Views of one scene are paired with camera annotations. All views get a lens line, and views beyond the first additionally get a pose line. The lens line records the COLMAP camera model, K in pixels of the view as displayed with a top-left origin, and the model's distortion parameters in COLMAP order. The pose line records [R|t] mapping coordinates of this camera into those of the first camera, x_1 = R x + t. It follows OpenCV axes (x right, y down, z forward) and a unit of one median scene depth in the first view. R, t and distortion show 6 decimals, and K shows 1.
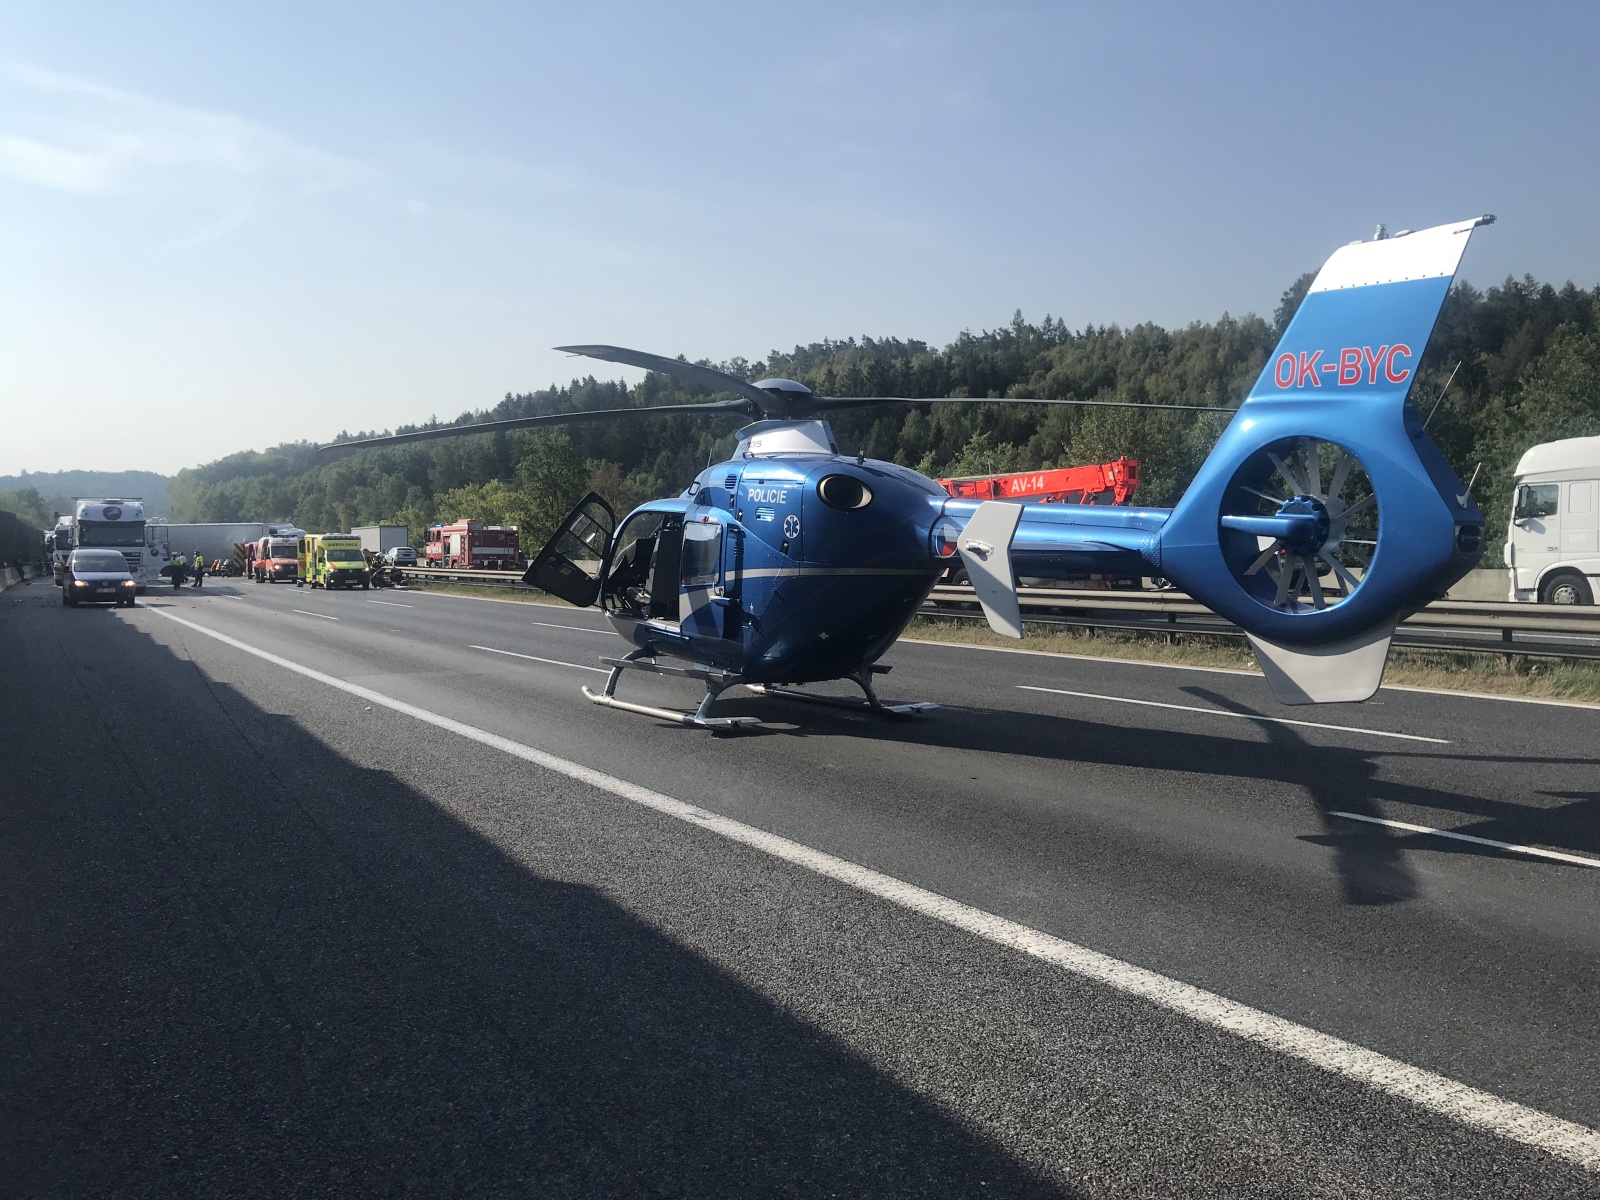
lens RADIAL K [[1330.5, 0, 800.0], [0, 1330.5, 600.0], [0, 0, 1]] dist [0.002588, 0.000612]
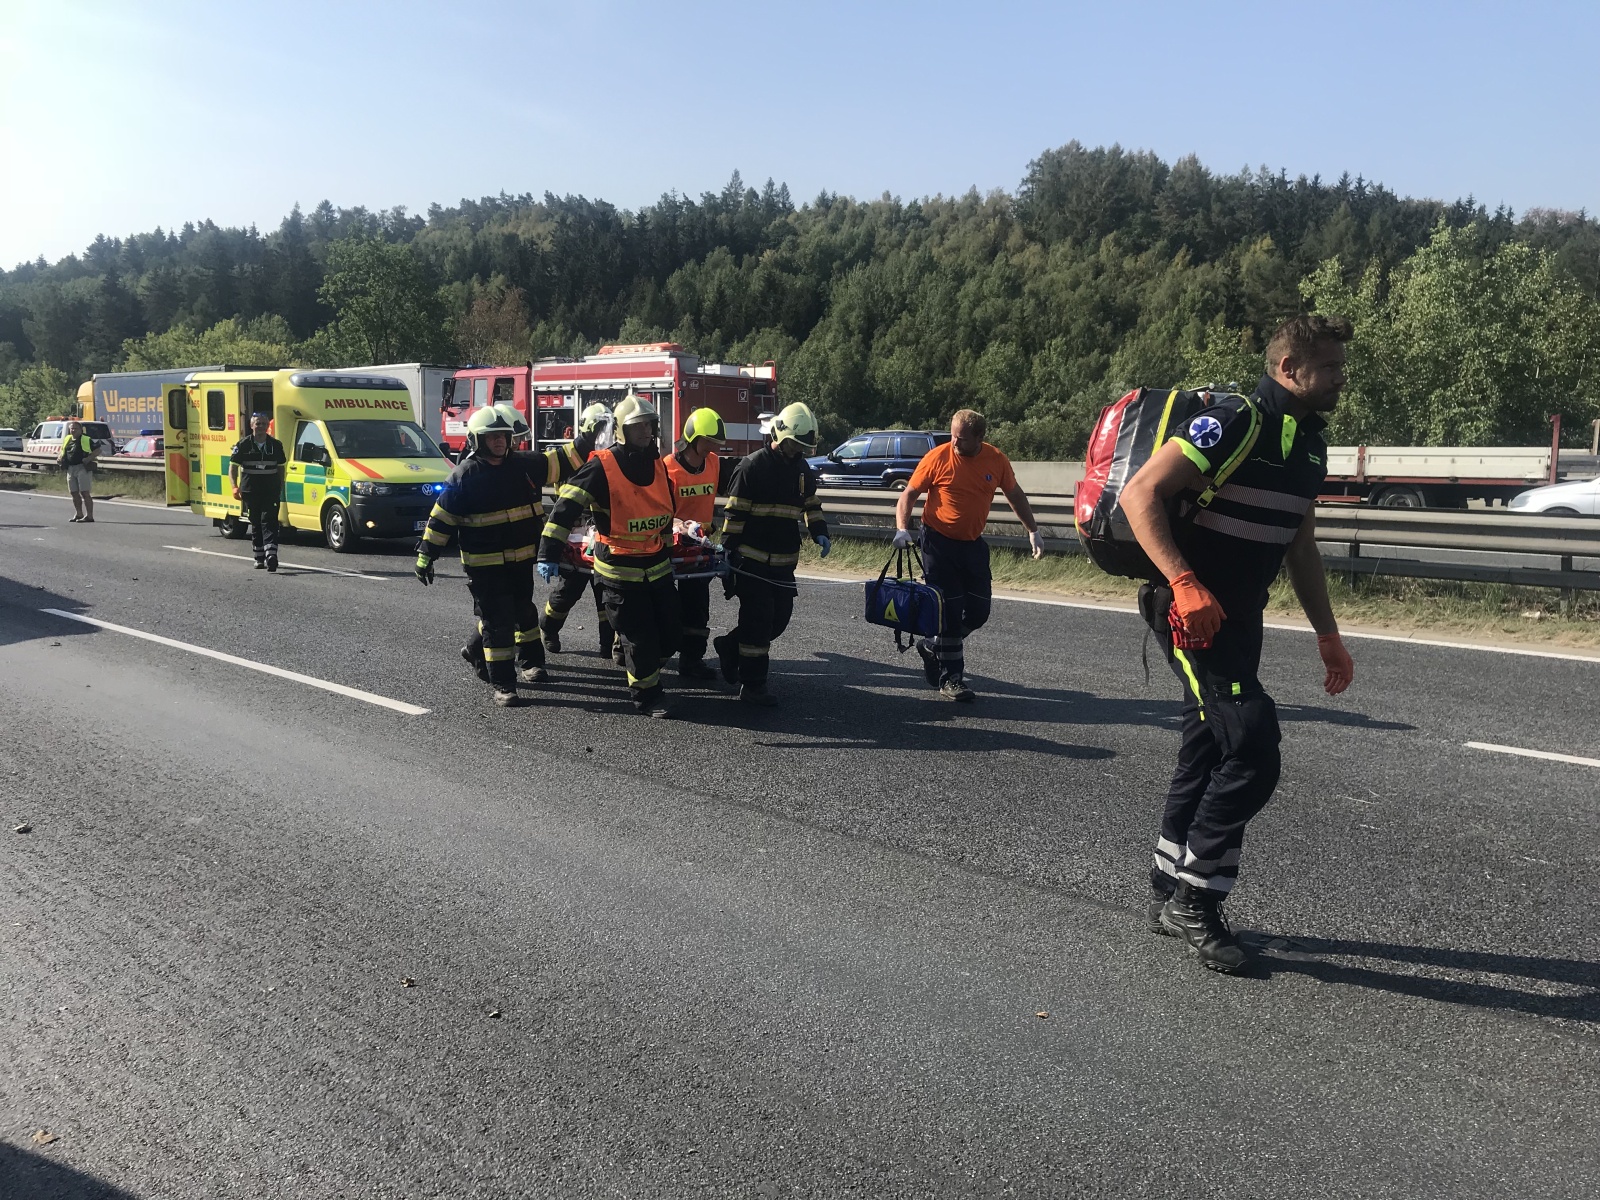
lens RADIAL K [[1291.2, 0, 807.1], [0, 1291.2, 648.8], [0, 0, 1]] dist [0.006360, -0.003354]
pose [[0.954863, -0.034395, 0.295048, -0.075674], [-0.002168, 0.992441, 0.122708, -0.004898], [-0.297038, -0.117809, 0.947570, 0.150840]]
